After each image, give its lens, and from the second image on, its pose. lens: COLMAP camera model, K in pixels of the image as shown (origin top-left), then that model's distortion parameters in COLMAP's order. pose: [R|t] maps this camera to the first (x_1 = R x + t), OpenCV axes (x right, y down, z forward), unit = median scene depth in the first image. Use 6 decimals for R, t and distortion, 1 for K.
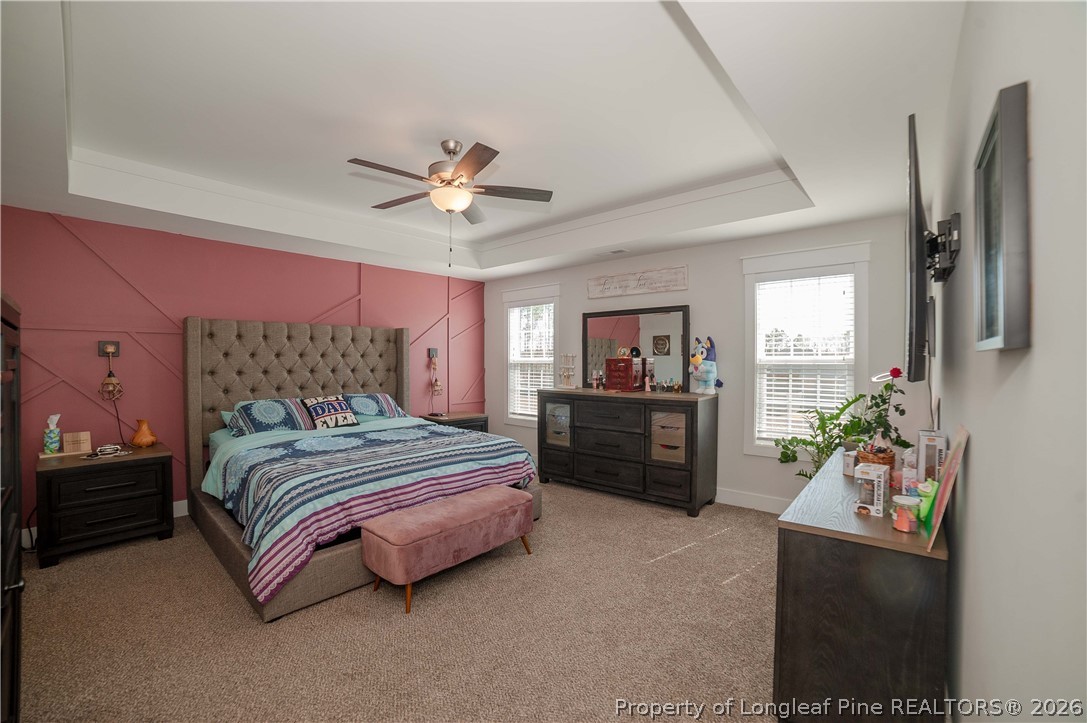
lens RADIAL K [[460.1, 0, 543.5], [0, 460.1, 361.5], [0, 0, 1]] dist [-0.100358, 0.031218]
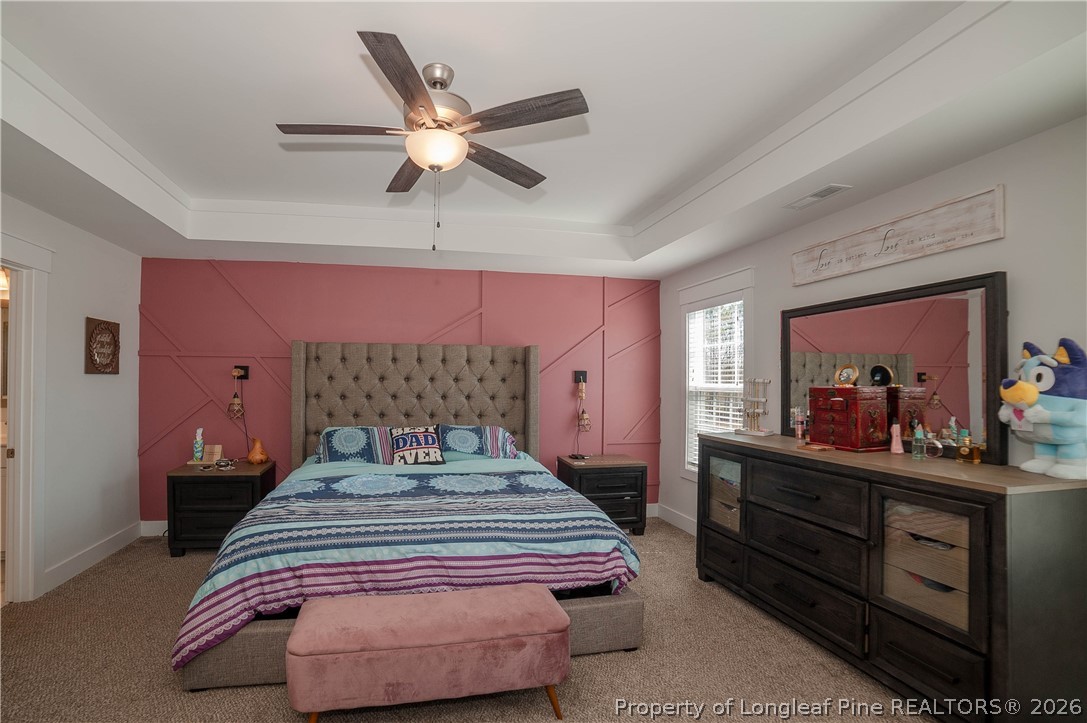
lens RADIAL K [[491.2, 0, 484.2], [0, 491.2, 374.2], [0, 0, 1]] dist [-0.113120, 0.041297]
pose [[0.779337, -0.001688, -0.626602, 0.217054], [-0.011934, 0.999775, -0.017535, -0.009044], [0.626491, 0.021144, 0.779142, 0.359296]]
